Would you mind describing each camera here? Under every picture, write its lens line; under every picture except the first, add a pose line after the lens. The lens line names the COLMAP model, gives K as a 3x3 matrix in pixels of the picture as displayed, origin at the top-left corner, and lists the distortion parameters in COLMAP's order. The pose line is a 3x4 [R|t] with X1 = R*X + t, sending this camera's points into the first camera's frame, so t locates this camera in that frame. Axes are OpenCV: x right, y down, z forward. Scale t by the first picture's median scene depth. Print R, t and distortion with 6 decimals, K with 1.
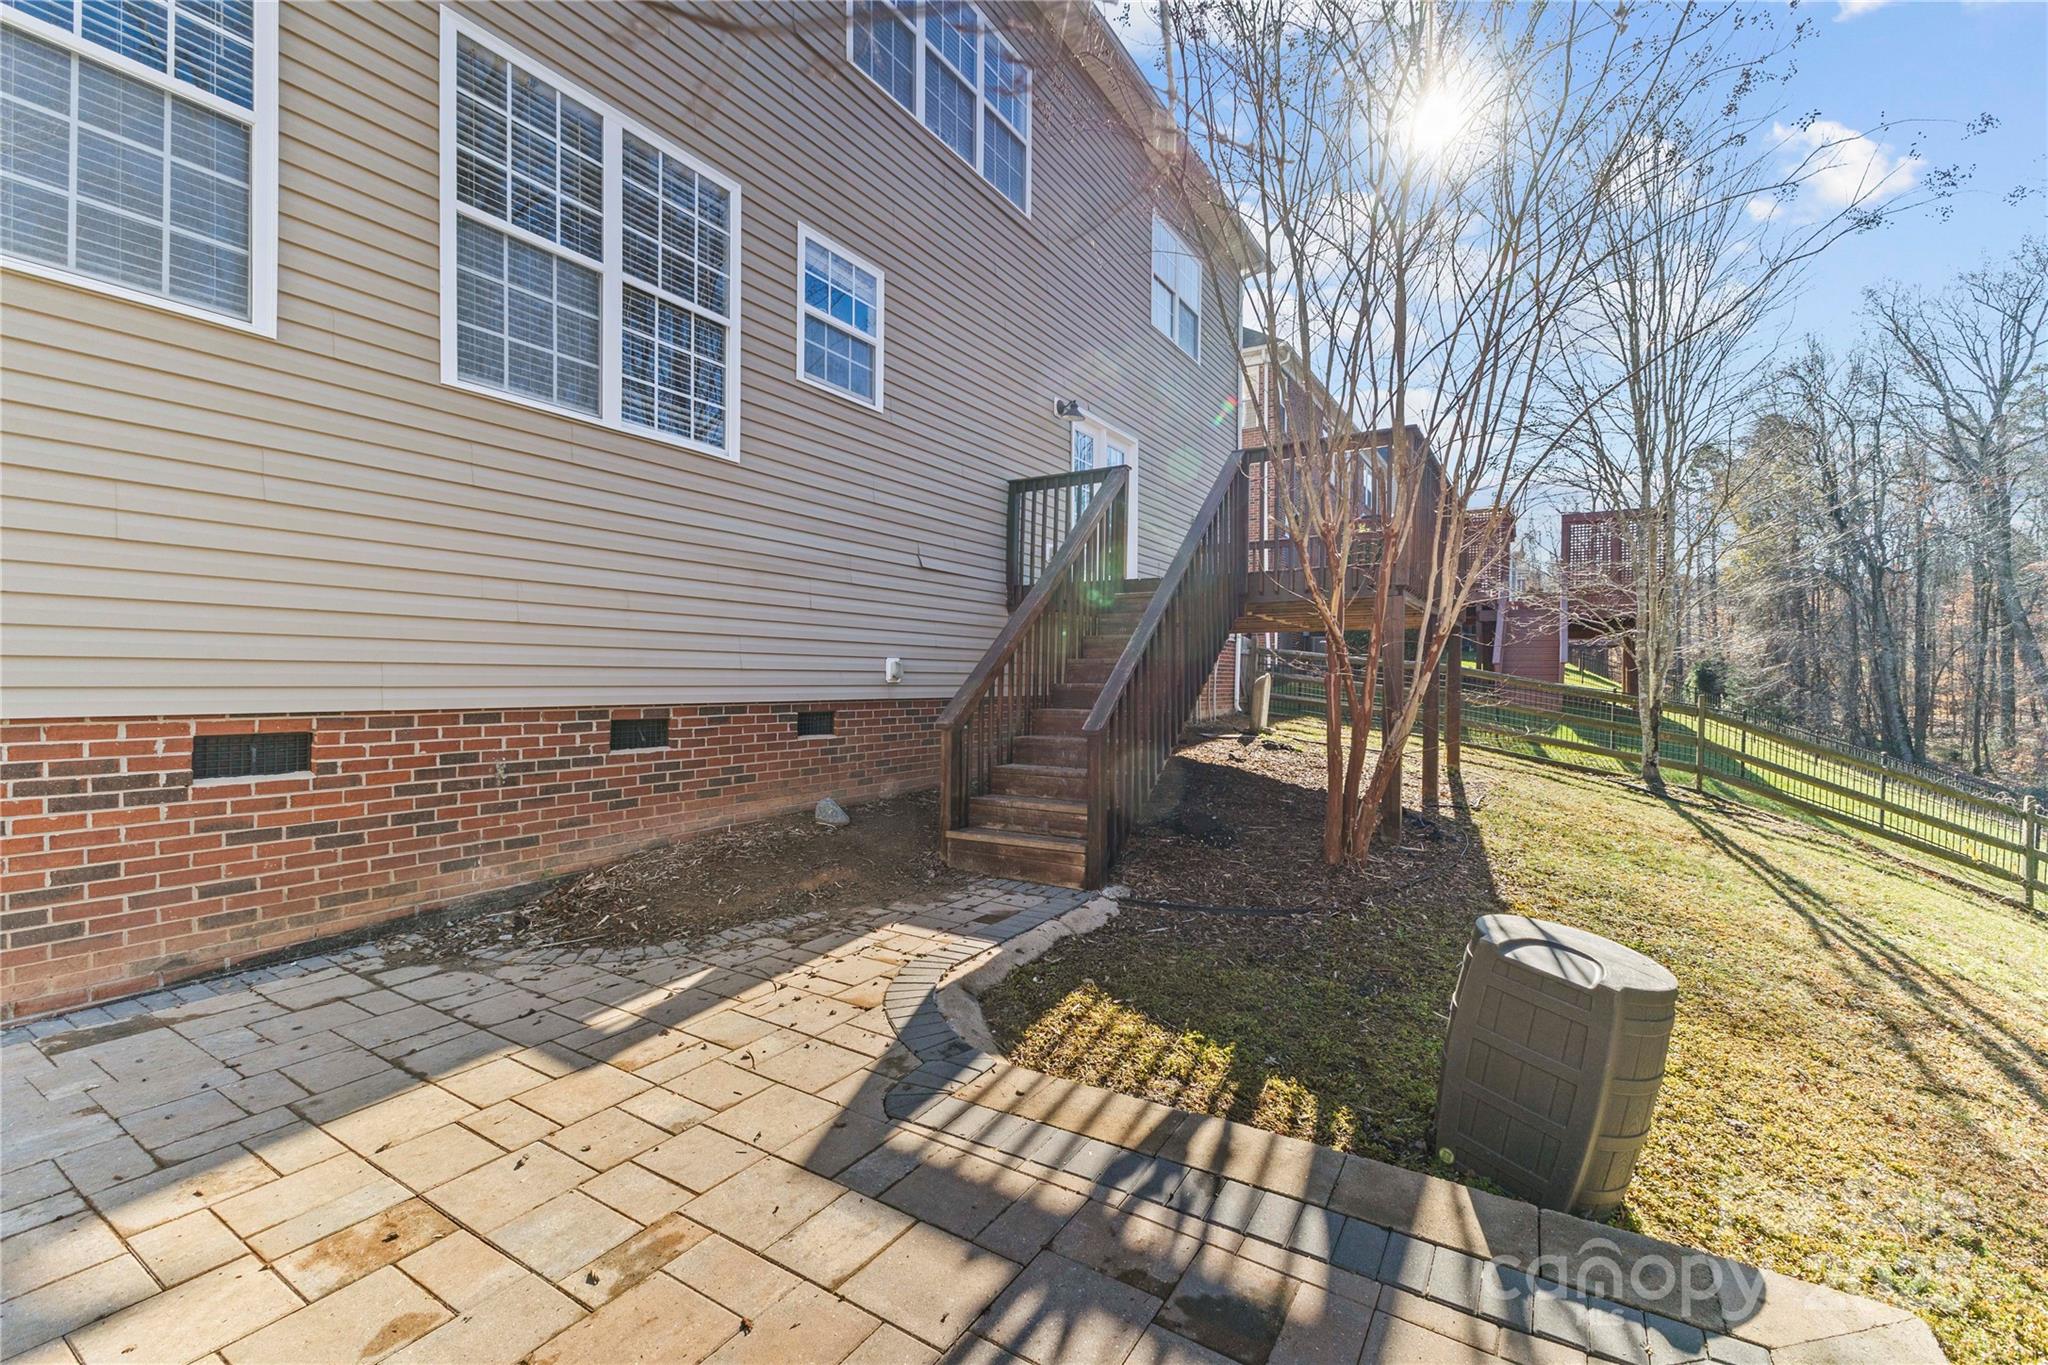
lens RADIAL K [[866.8, 0, 1024.0], [0, 866.8, 682.5], [0, 0, 1]] dist [-0.002038, -0.000764]
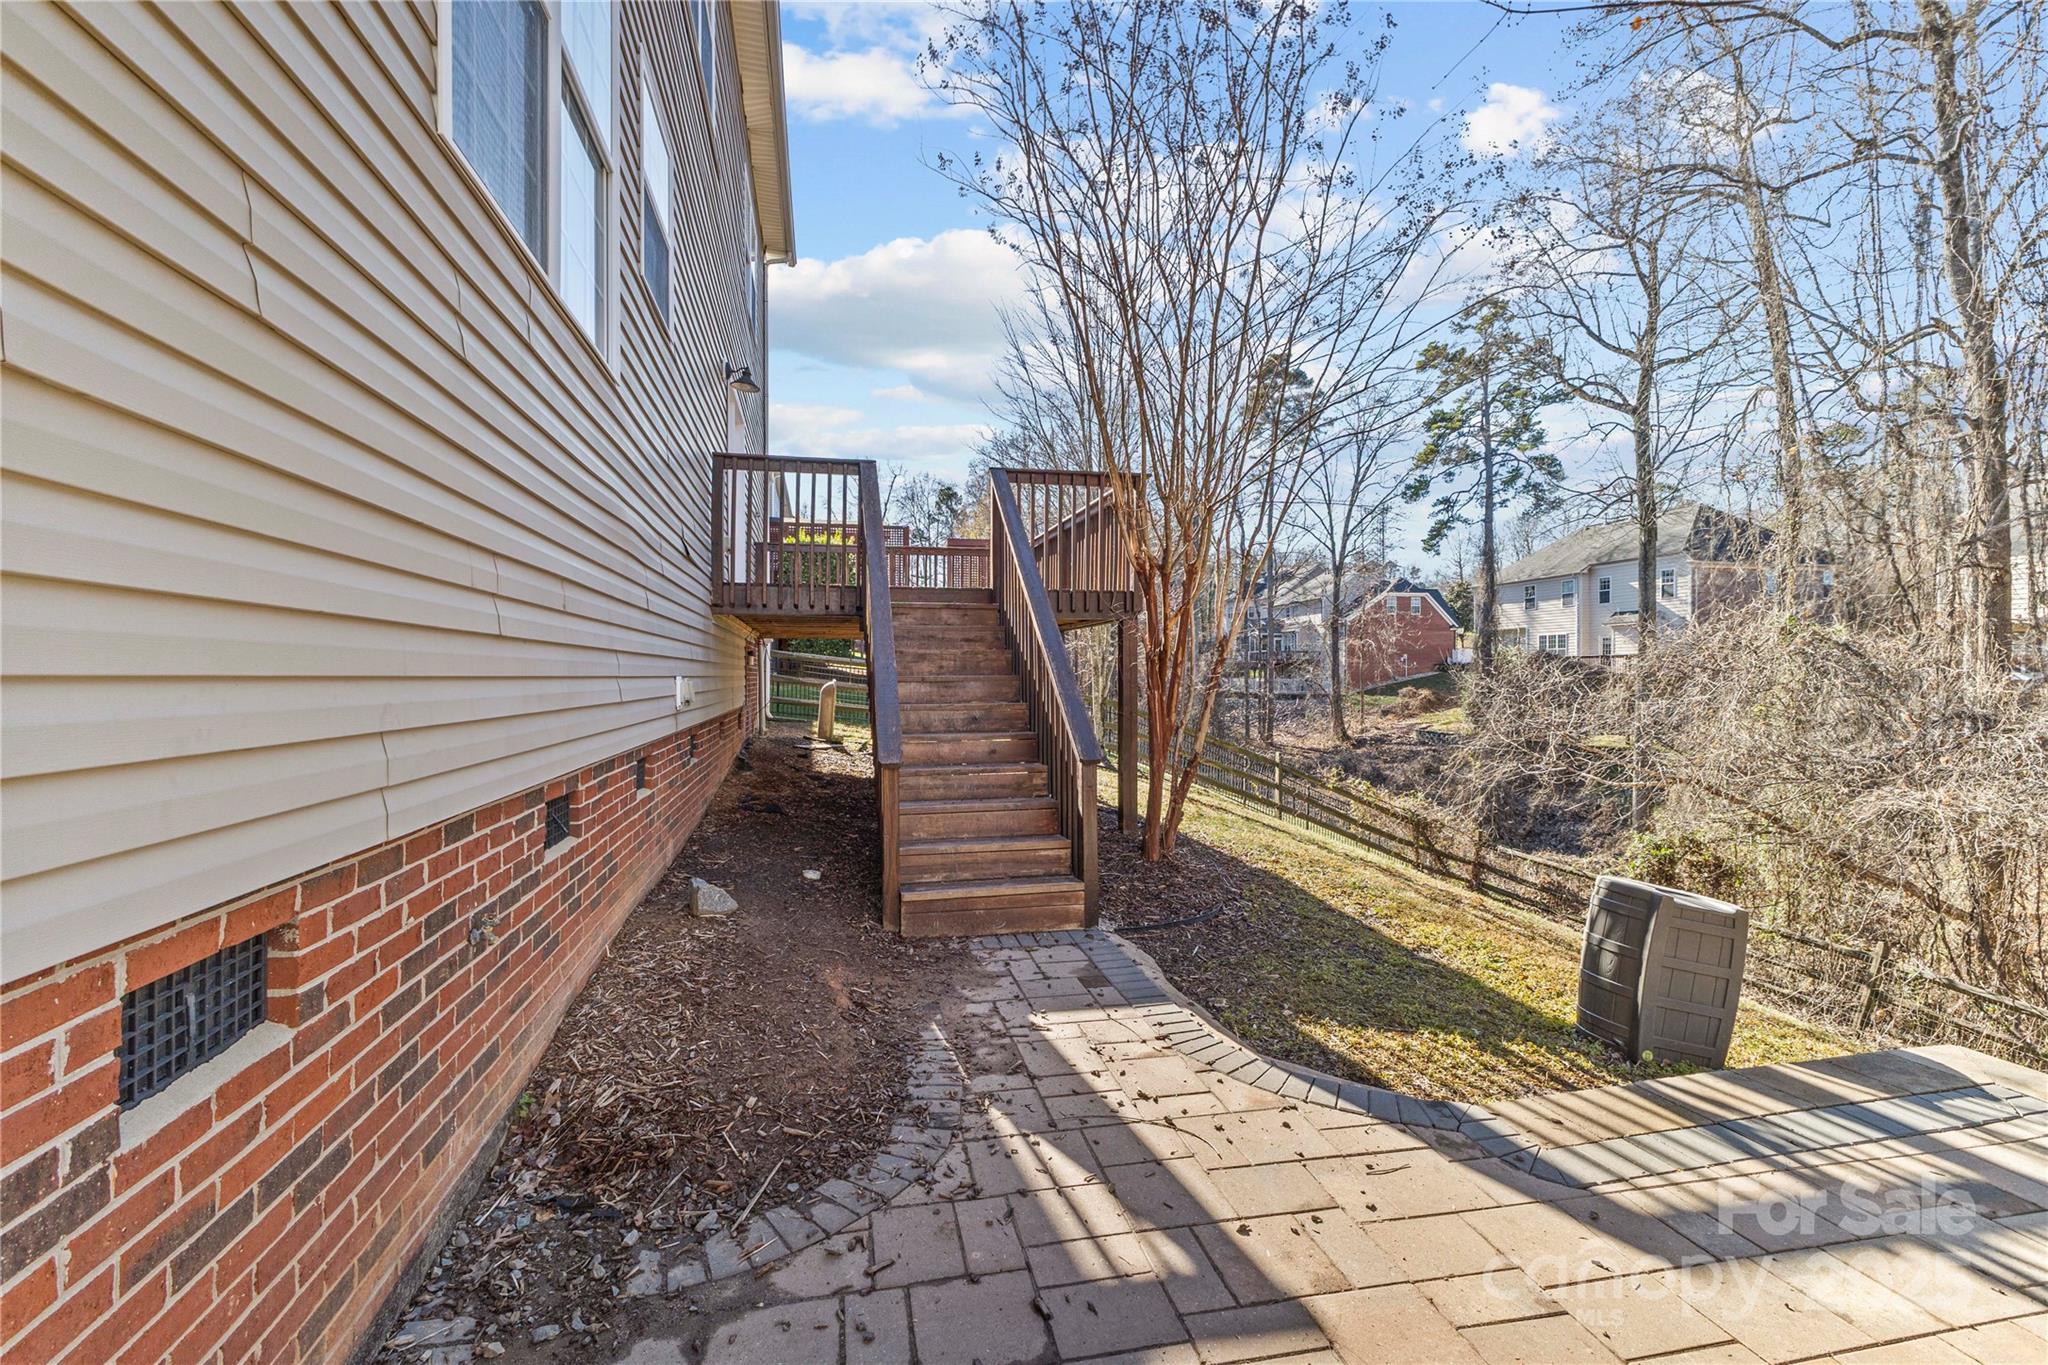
lens RADIAL K [[866.8, 0, 1024.0], [0, 866.8, 682.5], [0, 0, 1]] dist [-0.002038, -0.000764]
pose [[0.730150, -0.012685, 0.683169, -0.836314], [0.009068, 0.999920, 0.008875, -0.050876], [-0.683226, -0.000285, 0.730207, 0.480035]]
